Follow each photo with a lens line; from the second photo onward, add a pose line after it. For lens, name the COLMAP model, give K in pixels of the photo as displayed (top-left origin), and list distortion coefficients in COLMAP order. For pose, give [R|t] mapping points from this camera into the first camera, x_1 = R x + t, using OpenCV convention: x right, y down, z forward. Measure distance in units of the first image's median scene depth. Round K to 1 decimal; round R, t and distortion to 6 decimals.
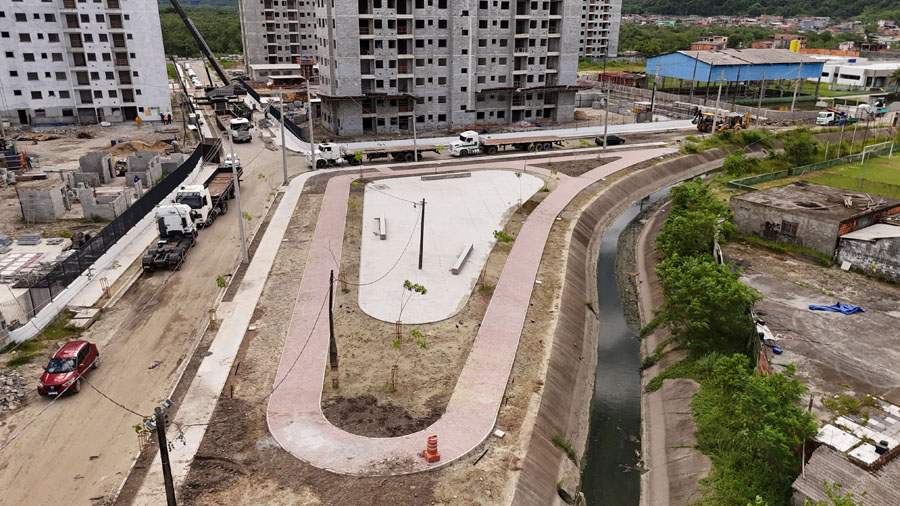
lens RADIAL K [[670.5, 0, 450.0], [0, 670.5, 253.0], [0, 0, 1]] dist [0.062429, -0.049515]
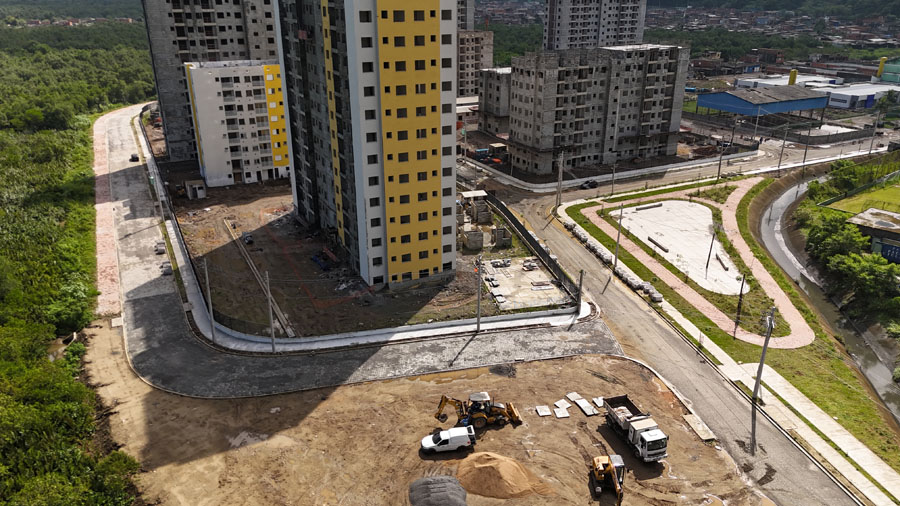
lens RADIAL K [[659.5, 0, 425.4], [0, 659.5, 271.2], [0, 0, 1]] dist [0.007462, -0.000547]
pose [[0.998228, -0.043223, 0.040891, -0.473742], [0.040705, 0.997336, 0.060528, -0.058497], [-0.043398, -0.058756, 0.997329, -0.453442]]
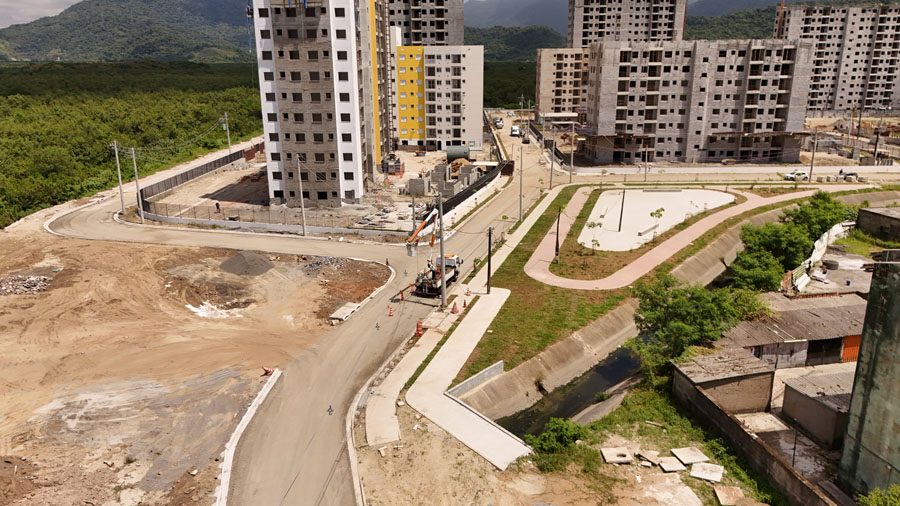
lens RADIAL K [[670.5, 0, 450.0], [0, 670.5, 253.0], [0, 0, 1]] dist [0.062429, -0.049515]
pose [[0.916455, 0.096685, -0.388282, 0.113744], [-0.123175, 0.991415, -0.043858, 0.101708], [0.380708, 0.088021, 0.920496, -0.356721]]
